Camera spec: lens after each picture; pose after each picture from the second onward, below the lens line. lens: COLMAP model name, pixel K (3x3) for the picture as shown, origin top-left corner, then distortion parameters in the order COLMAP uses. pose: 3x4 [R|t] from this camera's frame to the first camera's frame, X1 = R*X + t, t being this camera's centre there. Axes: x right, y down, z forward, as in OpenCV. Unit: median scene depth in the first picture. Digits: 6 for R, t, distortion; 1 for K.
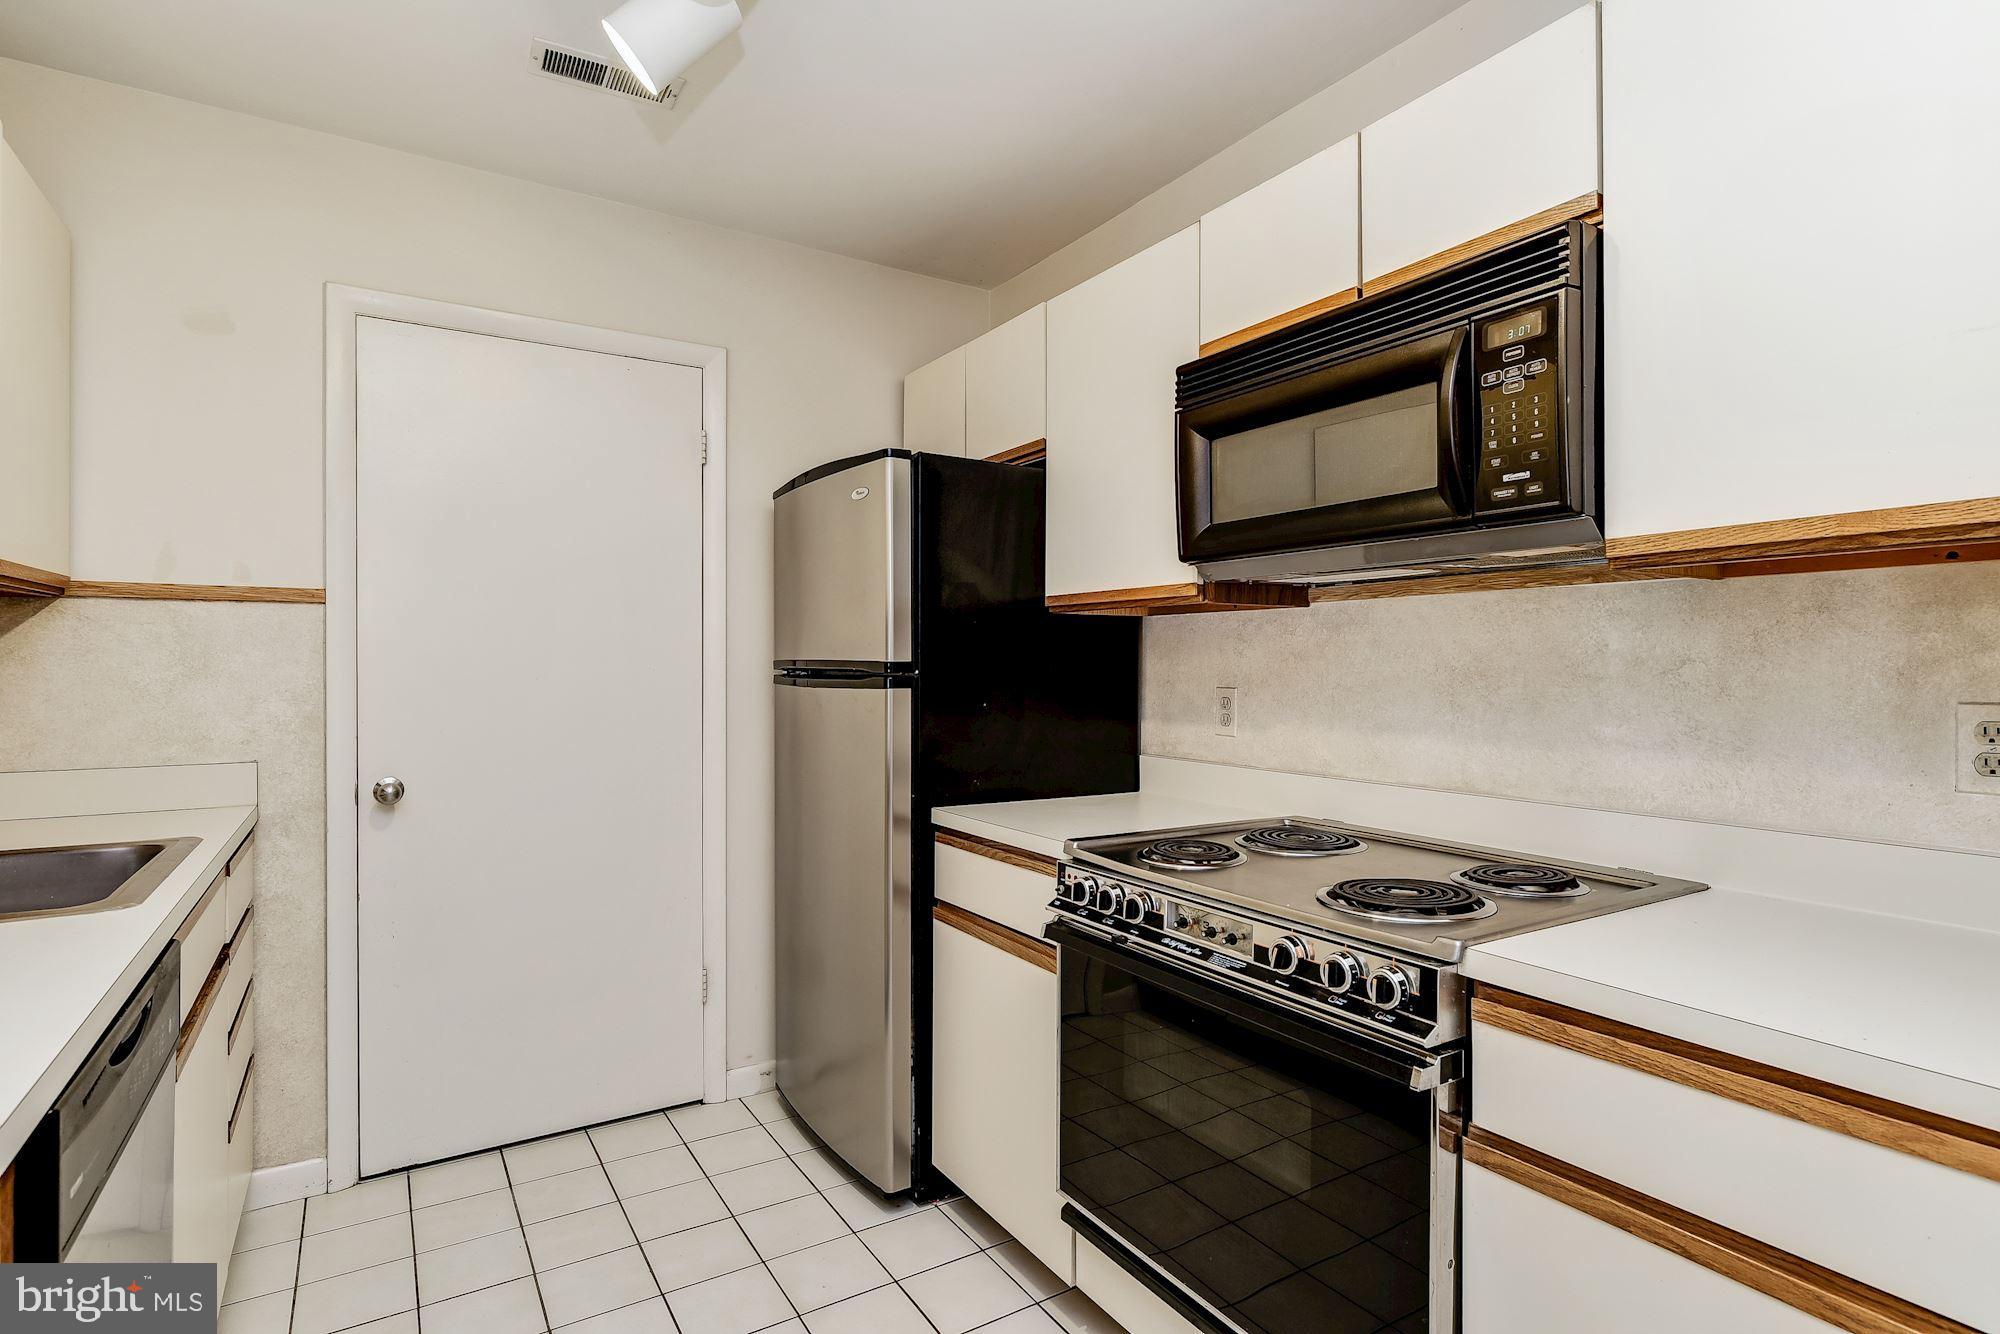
lens RADIAL K [[1007.9, 0, 992.2], [0, 1007.9, 668.7], [0, 0, 1]] dist [-0.006935, 0.004211]
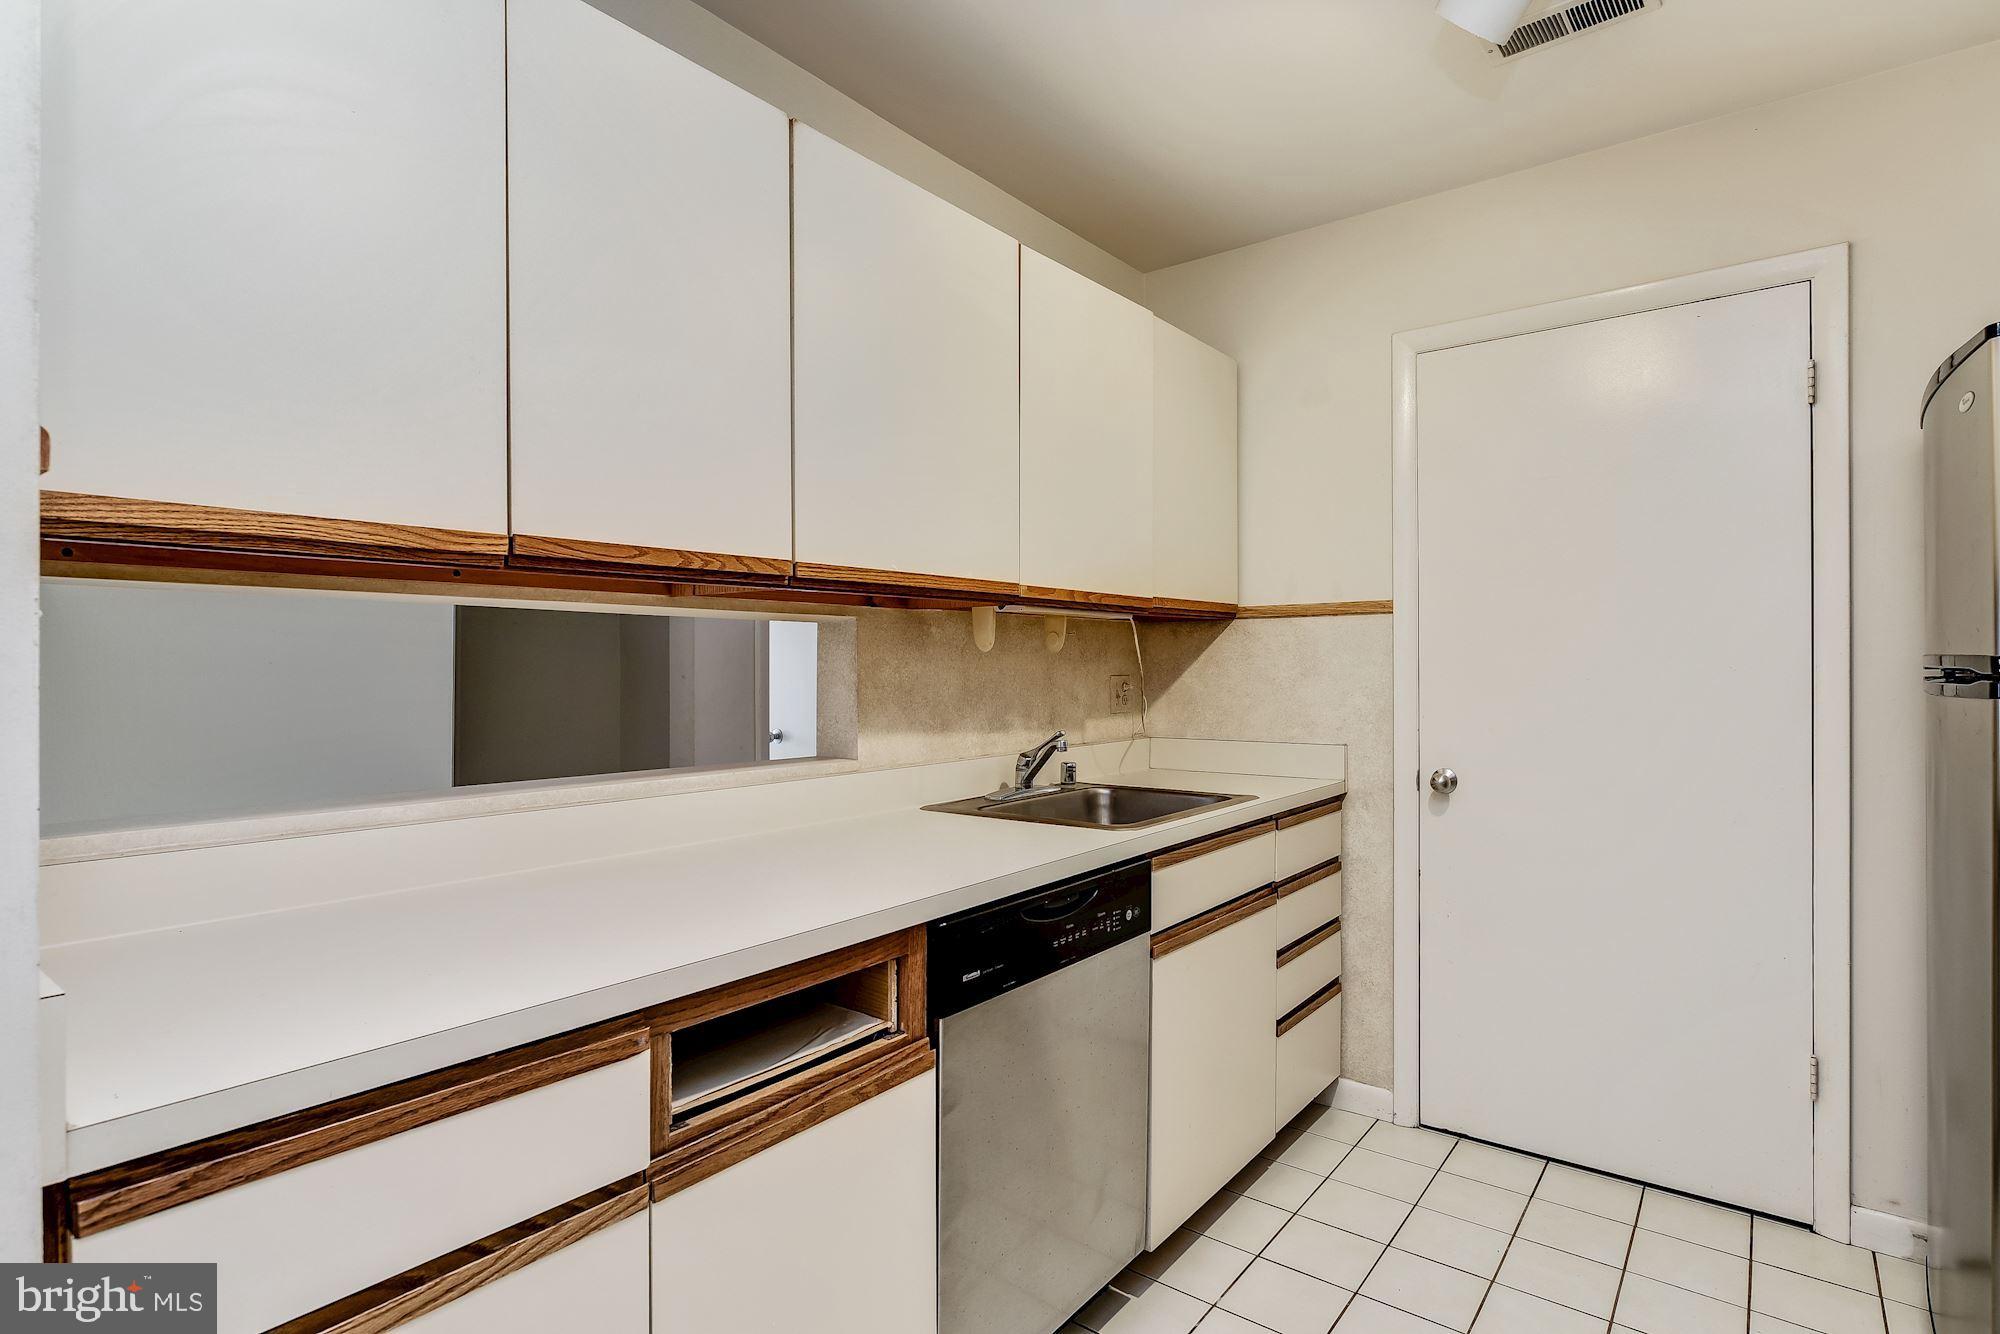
lens RADIAL K [[1007.9, 0, 1004.0], [0, 1007.9, 673.0], [0, 0, 1]] dist [-0.006935, 0.004211]
pose [[0.345209, 0.000990, -0.938525, 0.268377], [0.000173, 0.999999, 0.001118, 0.003005], [0.938526, -0.000549, 0.345209, 0.182260]]
